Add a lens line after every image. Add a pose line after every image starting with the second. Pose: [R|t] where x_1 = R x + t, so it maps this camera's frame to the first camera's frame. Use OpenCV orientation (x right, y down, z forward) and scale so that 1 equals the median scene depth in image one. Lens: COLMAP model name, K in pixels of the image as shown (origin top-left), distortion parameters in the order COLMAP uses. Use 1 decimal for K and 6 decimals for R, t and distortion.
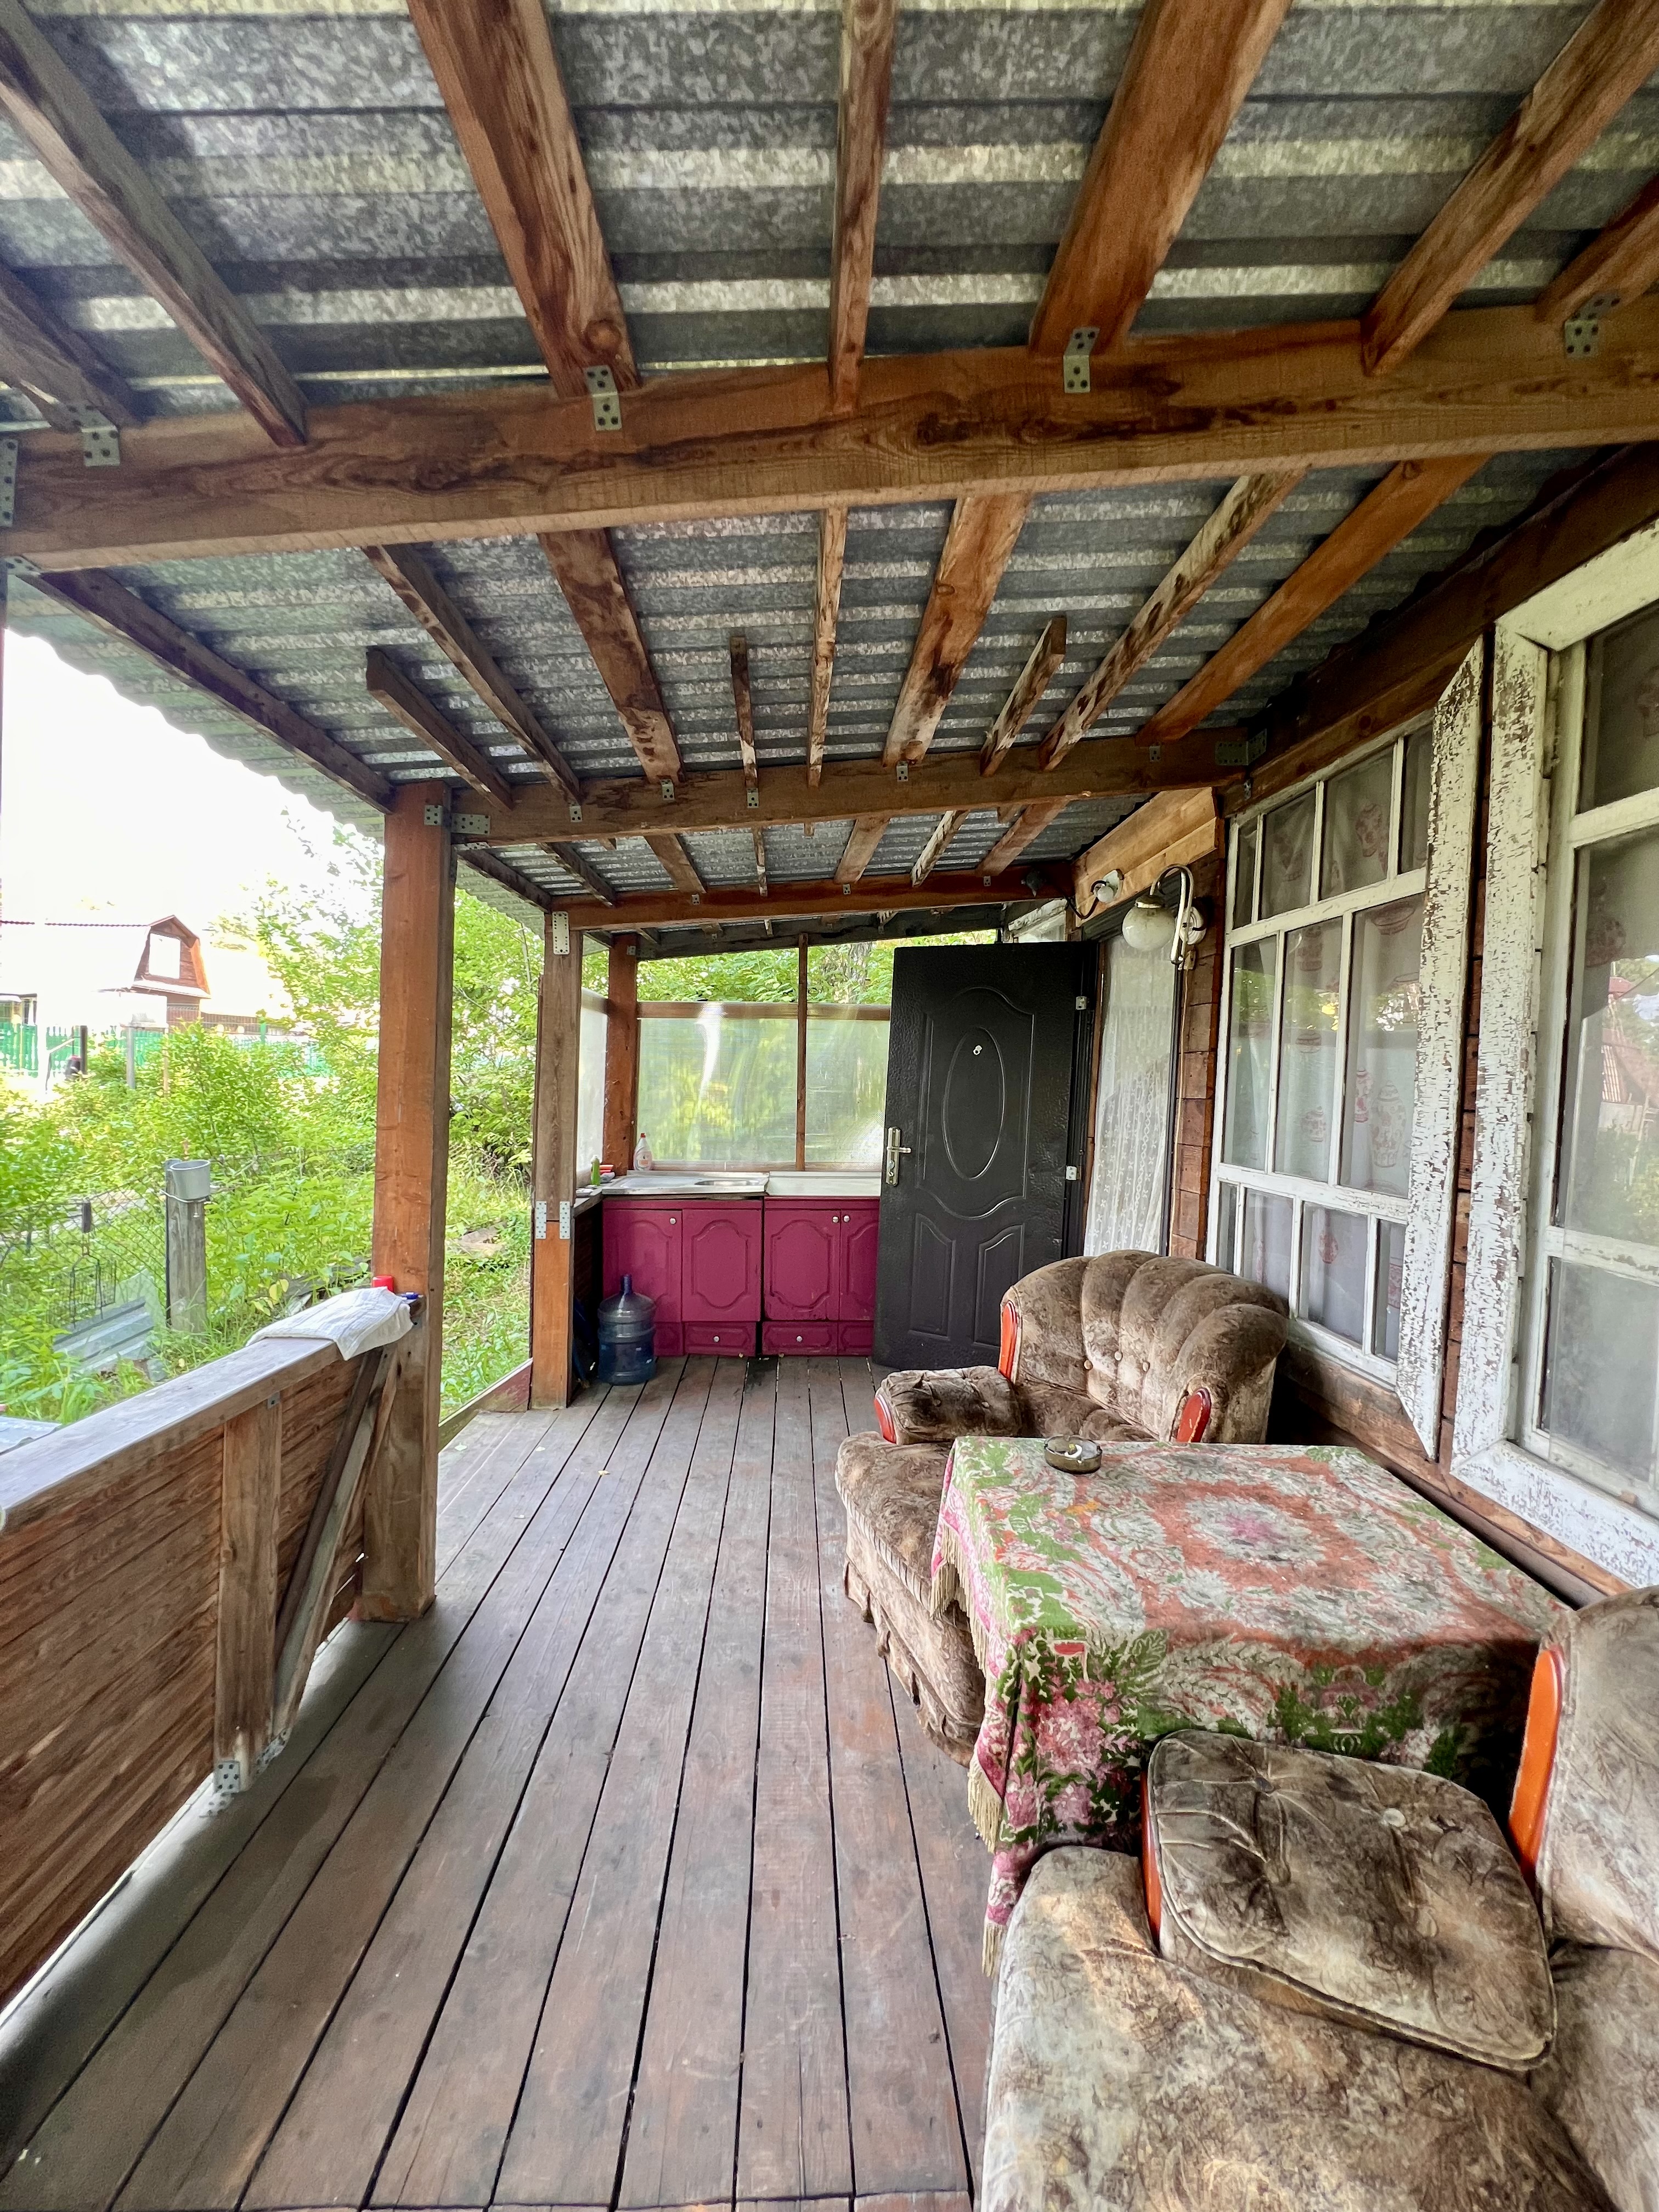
lens RADIAL K [[891.4, 0, 826.7], [0, 891.4, 1102.8], [0, 0, 1]] dist [0.003639, 0.000222]
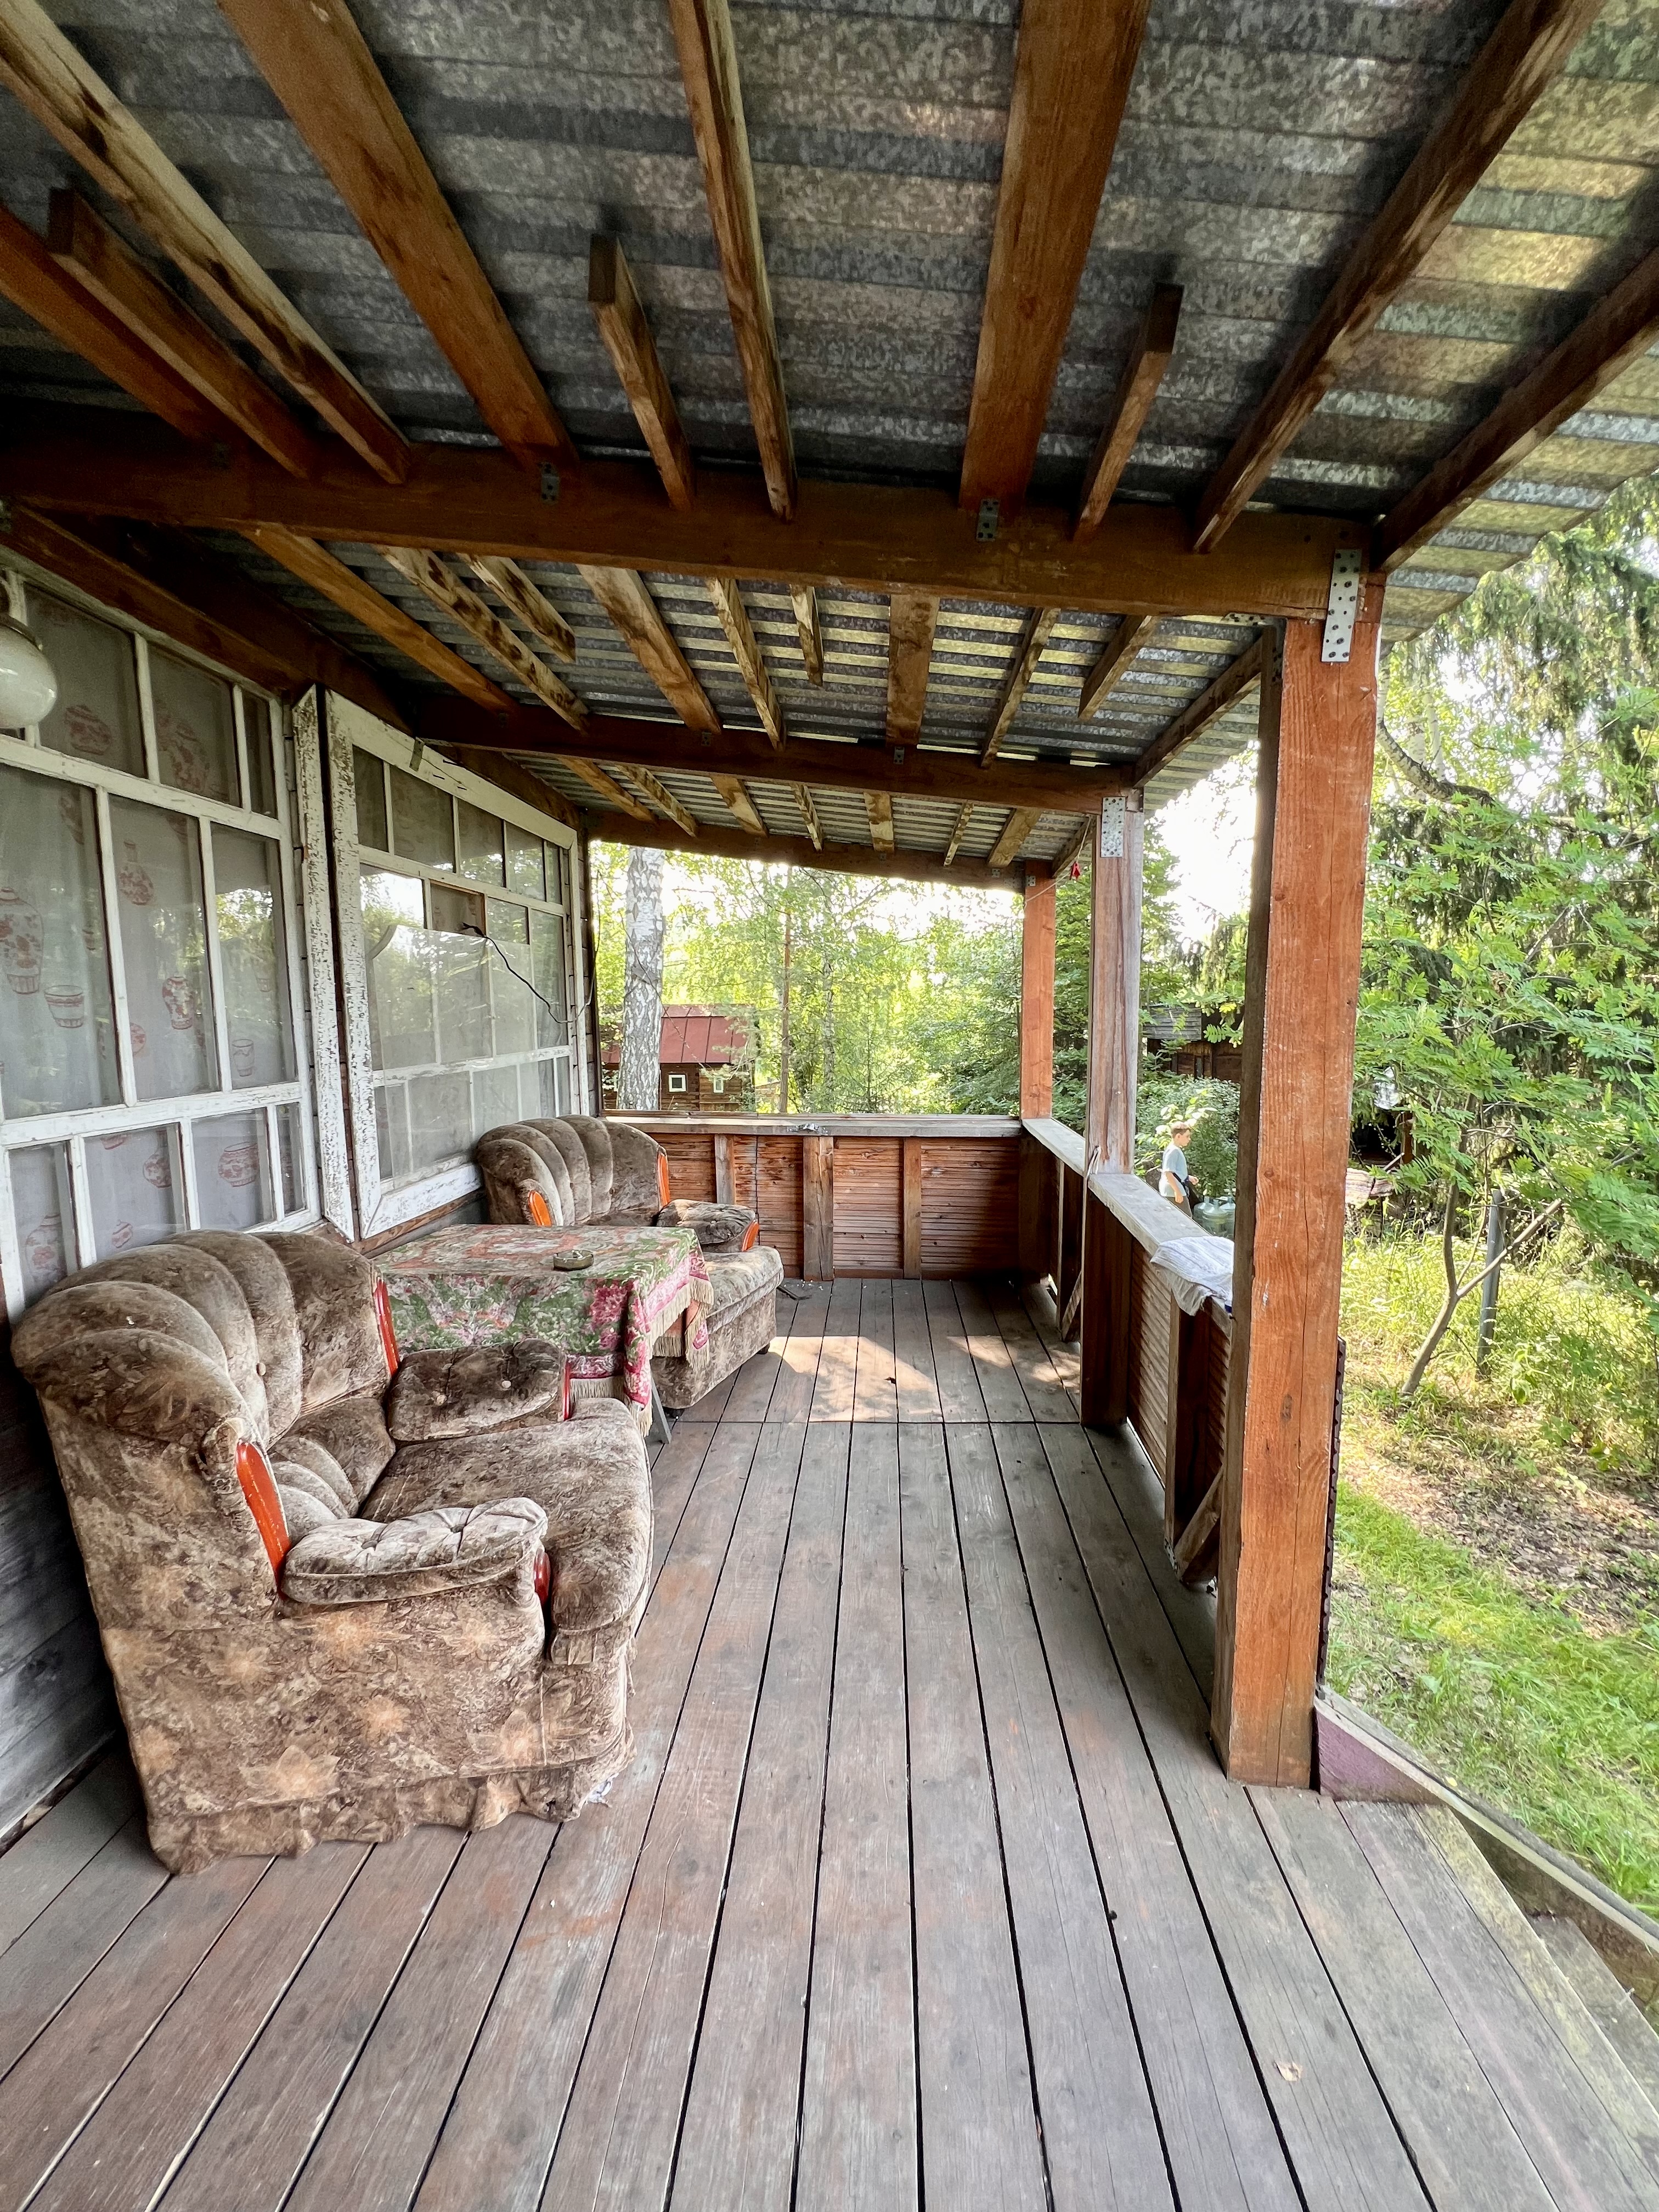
lens RADIAL K [[891.4, 0, 828.1], [0, 891.4, 1104.8], [0, 0, 1]] dist [0.003639, 0.000222]
pose [[-0.994477, -0.037933, 0.097862, -0.243956], [-0.023783, 0.989595, 0.141904, -0.061240], [-0.102227, 0.138793, -0.985031, 2.185566]]
